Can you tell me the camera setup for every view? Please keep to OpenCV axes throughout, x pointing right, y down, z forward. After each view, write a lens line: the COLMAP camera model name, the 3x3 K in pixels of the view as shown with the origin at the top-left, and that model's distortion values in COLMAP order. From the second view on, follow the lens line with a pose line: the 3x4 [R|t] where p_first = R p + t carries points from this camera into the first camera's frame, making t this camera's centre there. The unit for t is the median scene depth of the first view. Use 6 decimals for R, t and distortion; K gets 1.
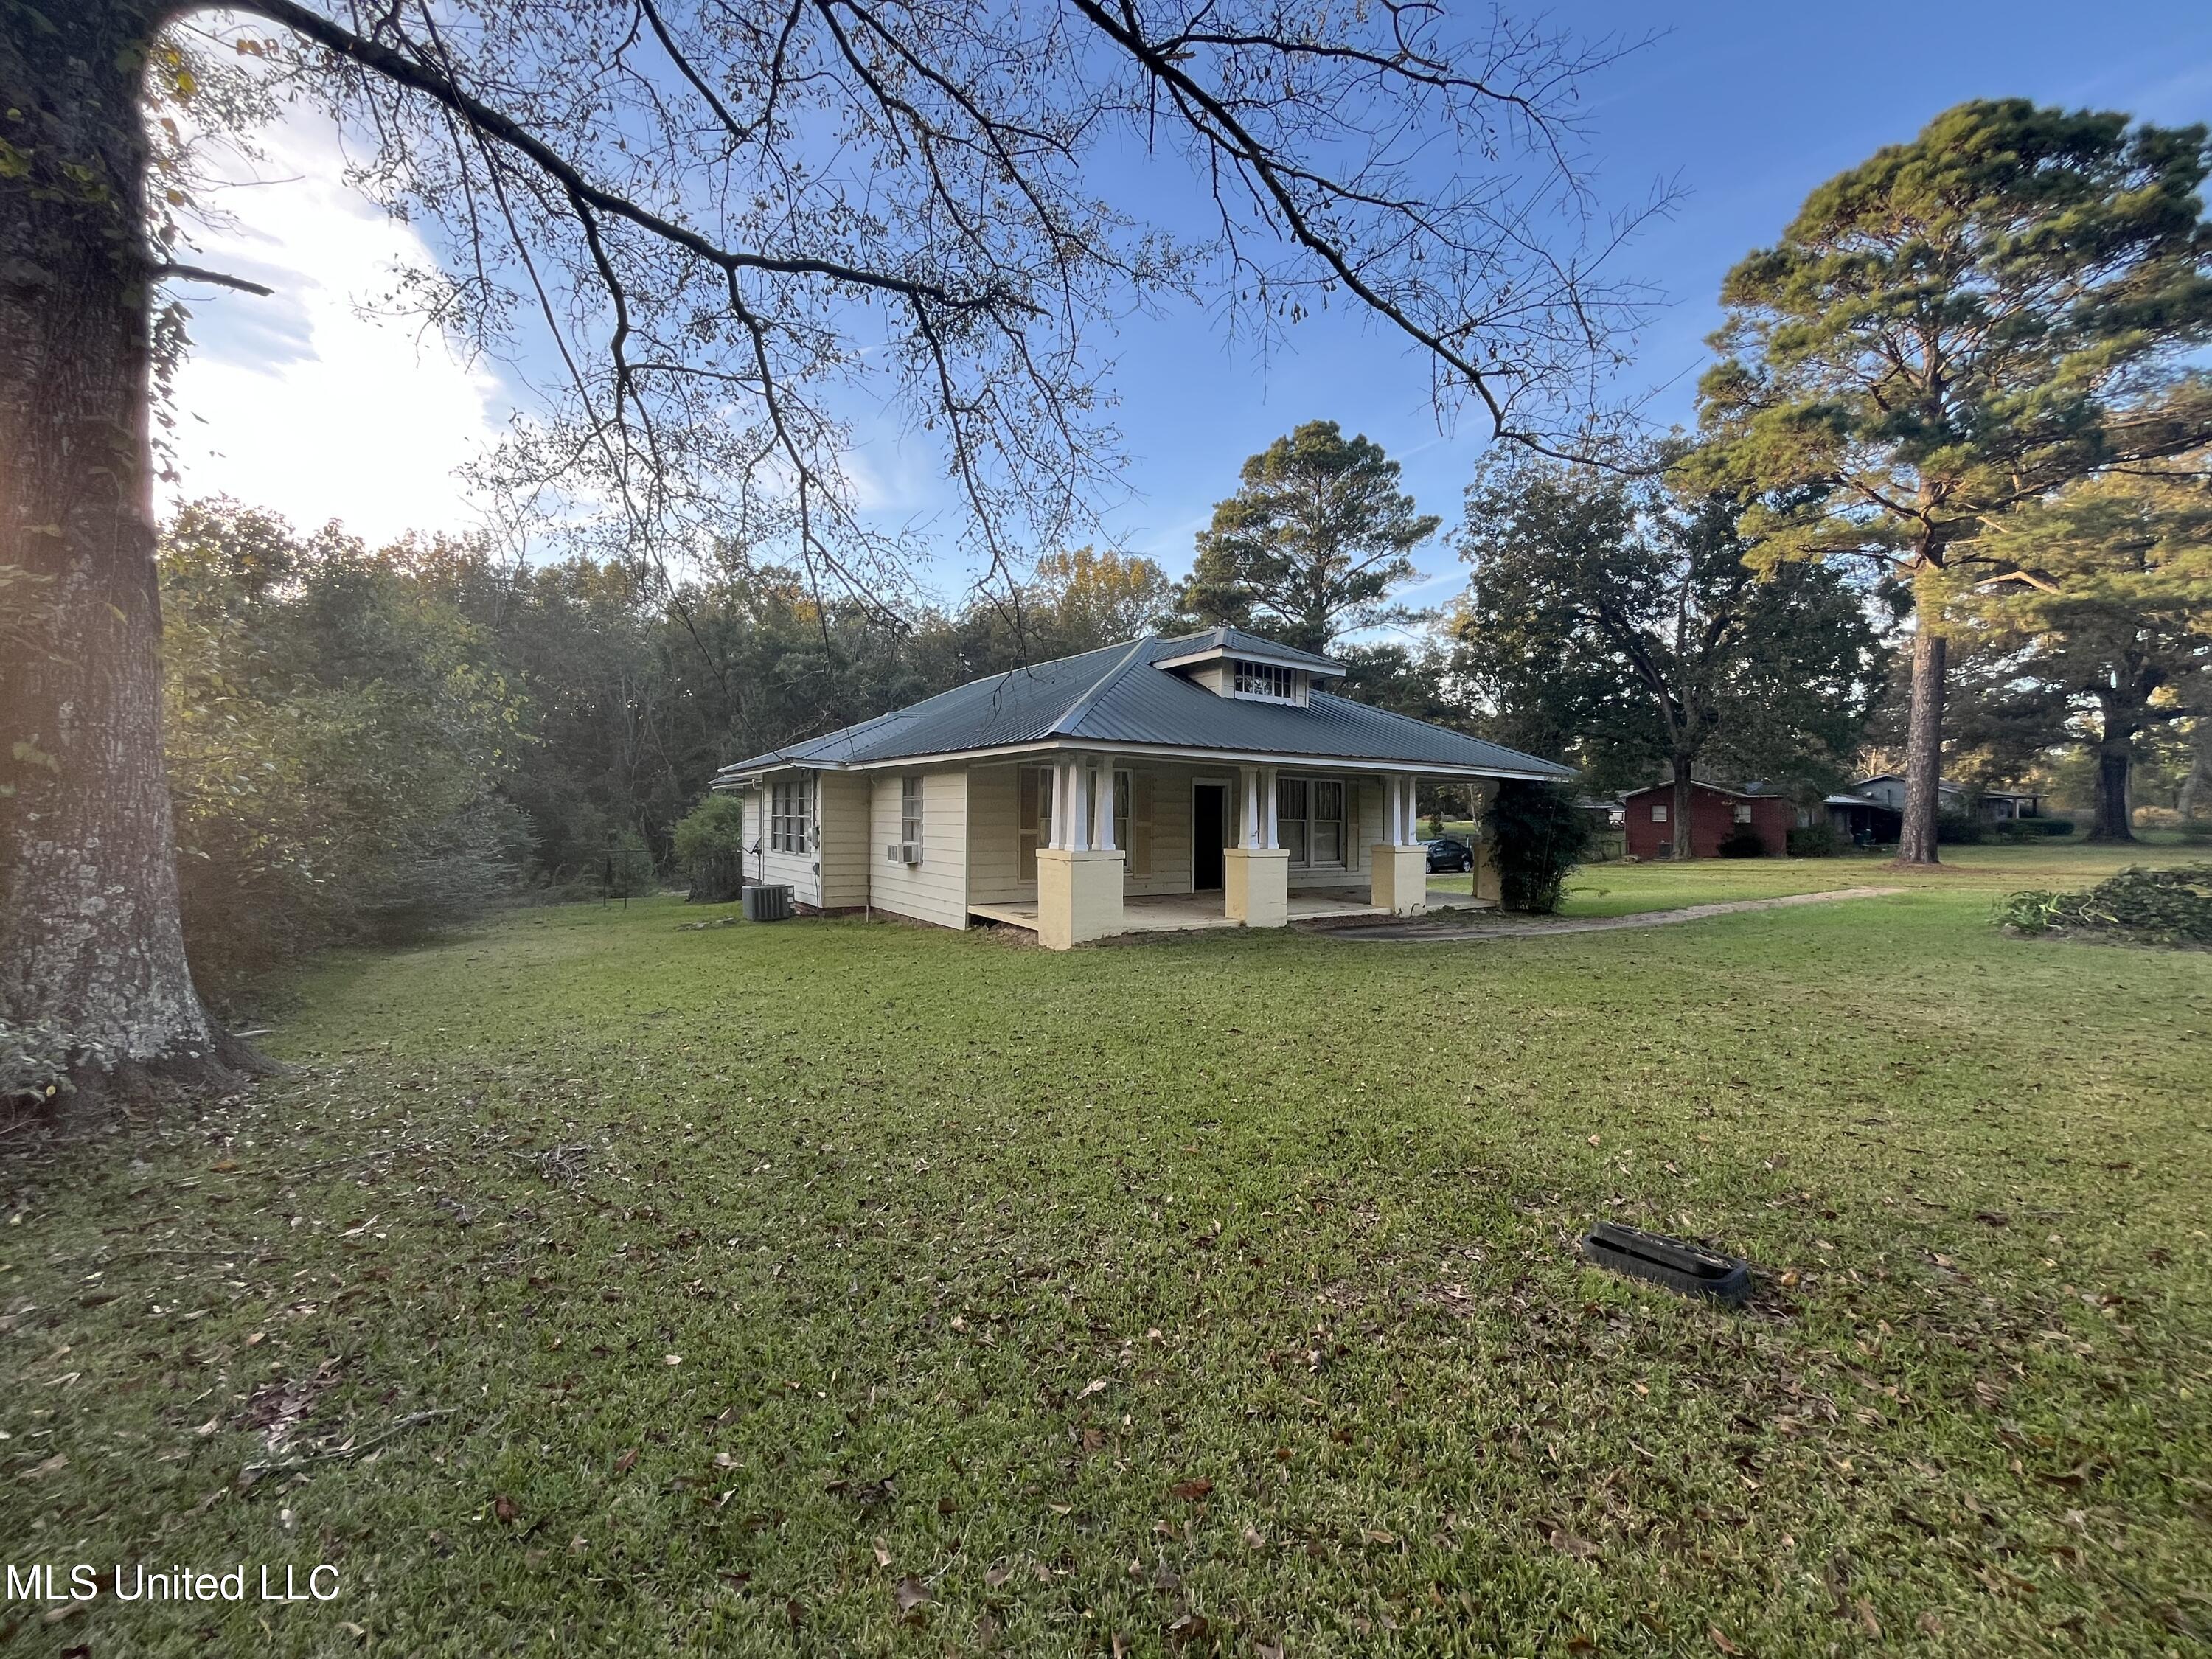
lens RADIAL K [[877.2, 0, 1114.5], [0, 877.2, 825.0], [0, 0, 1]] dist [-0.003028, -0.000327]
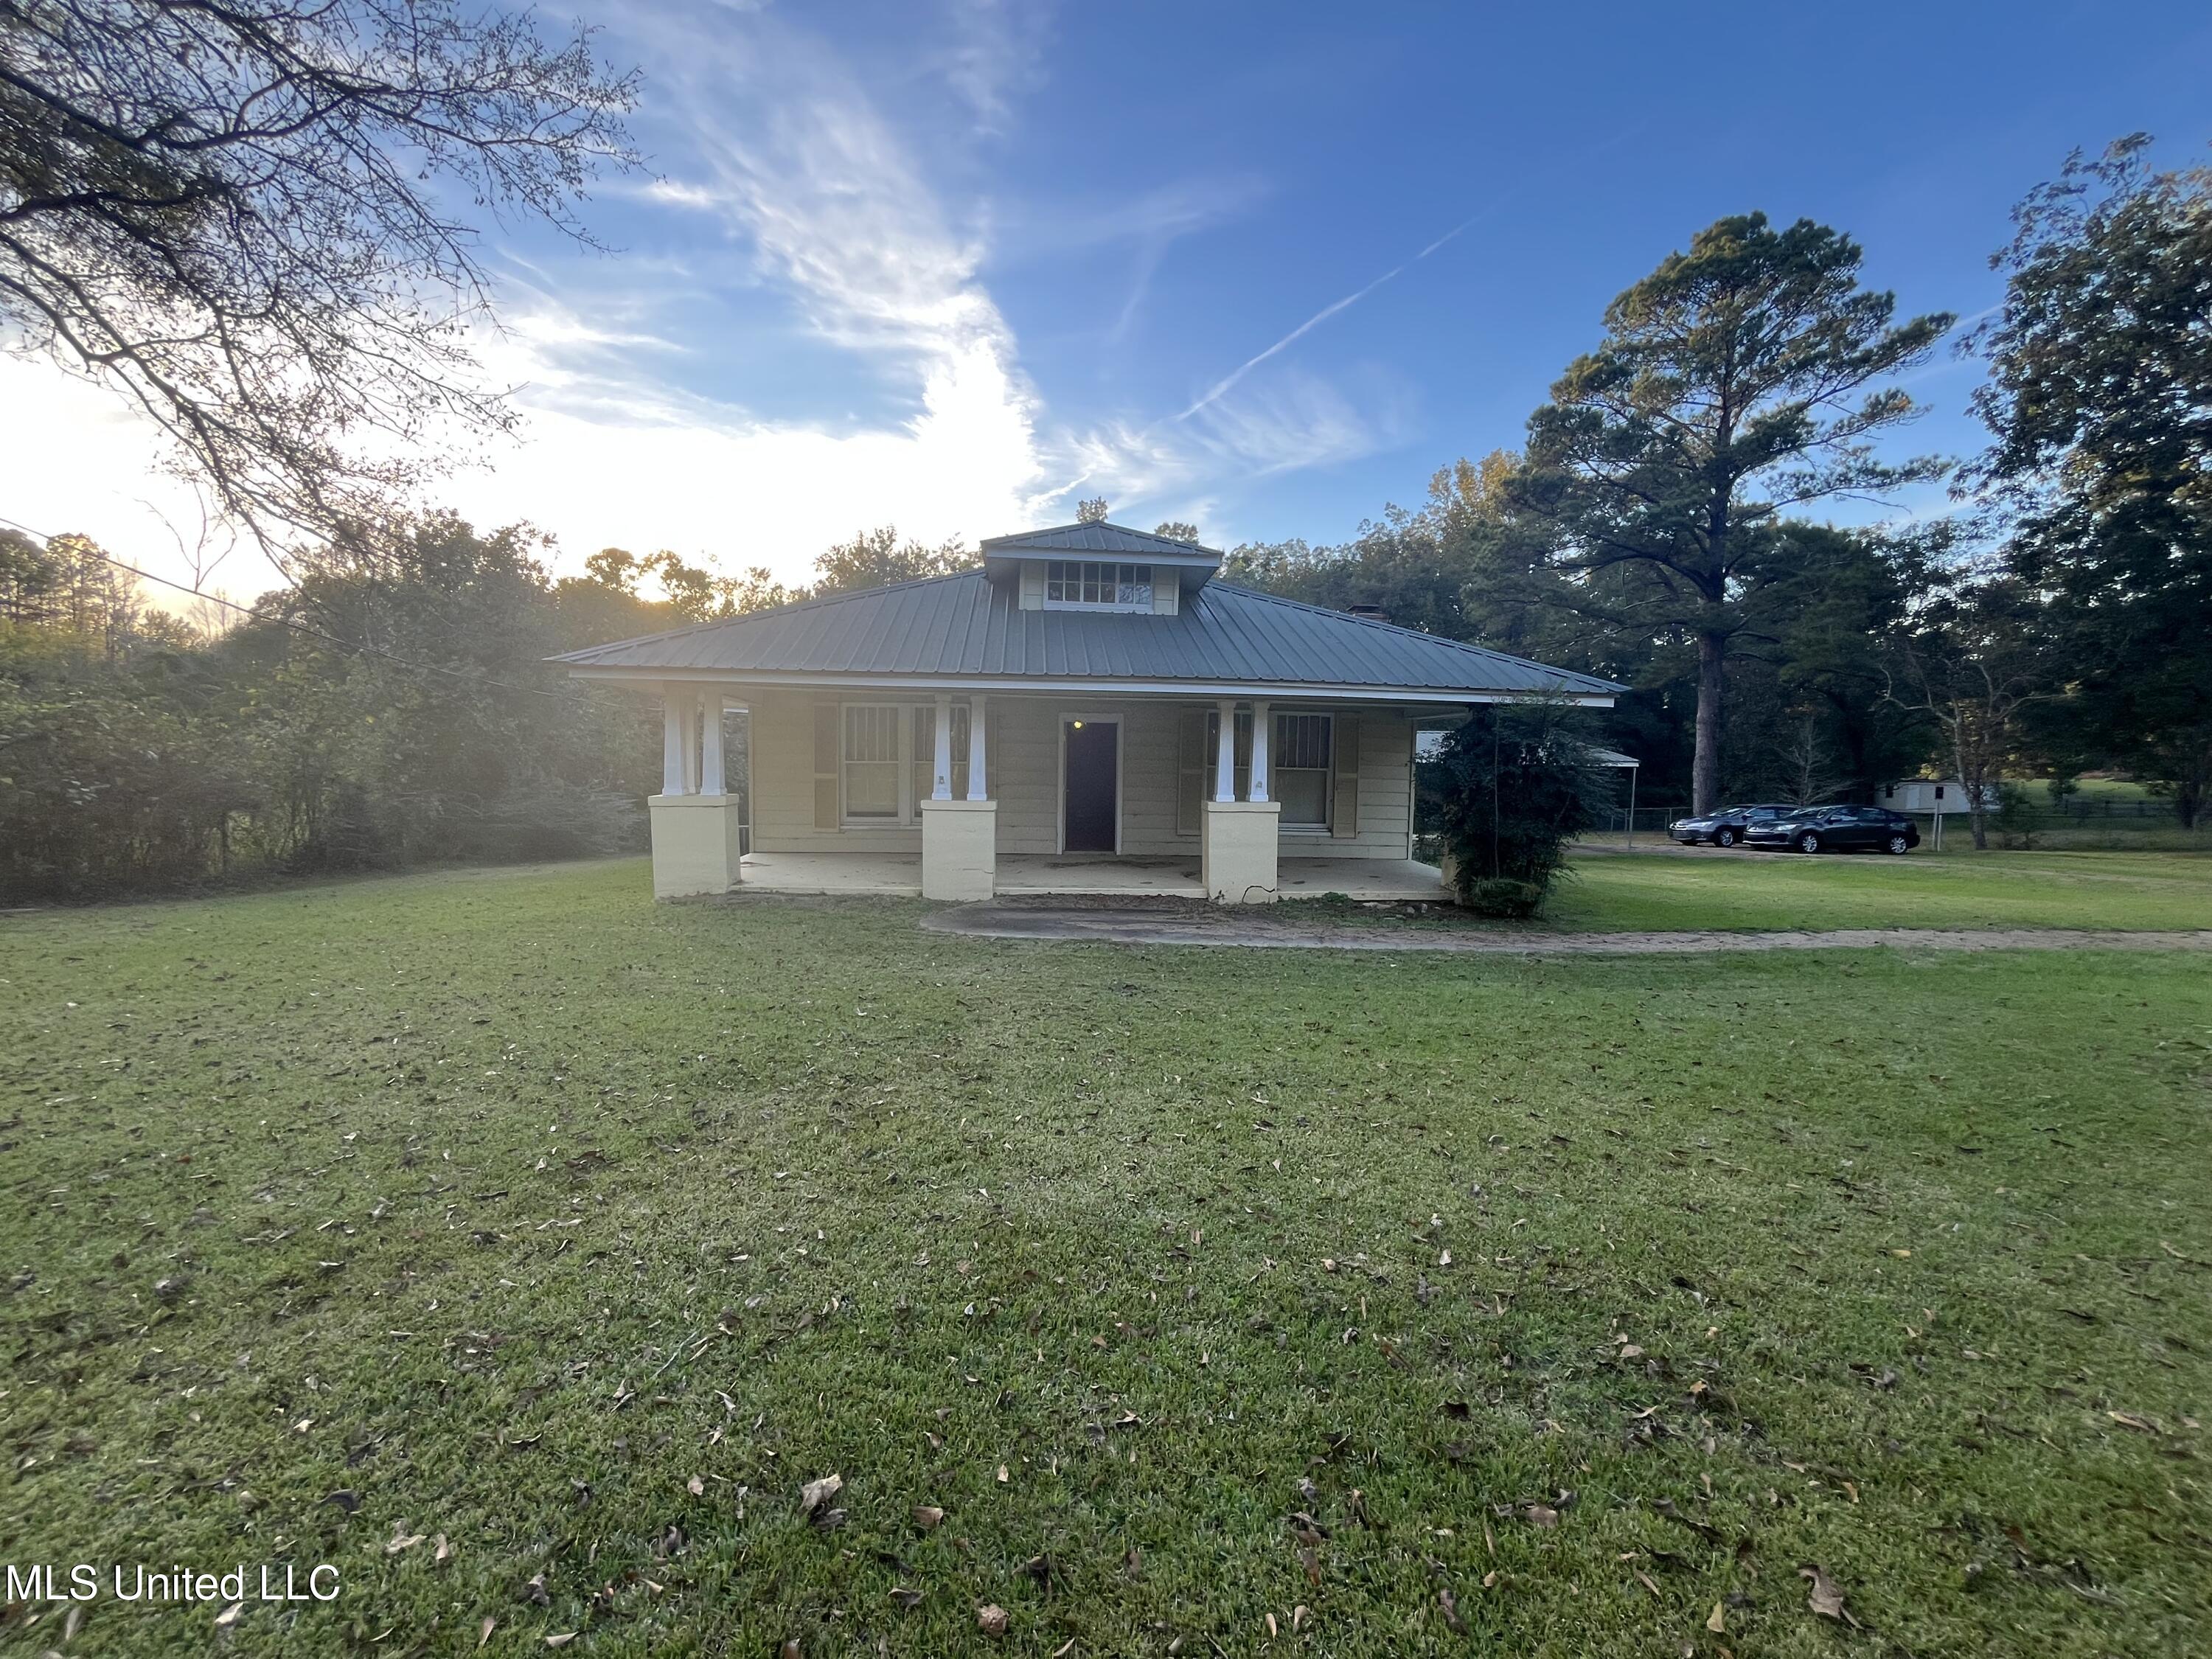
lens RADIAL K [[877.2, 0, 1109.8], [0, 877.2, 833.1], [0, 0, 1]] dist [-0.003028, -0.000327]
pose [[0.866124, 0.038512, -0.498343, 0.451757], [-0.007013, 0.997865, 0.064926, 0.002239], [0.499779, -0.052739, 0.864546, 0.260470]]
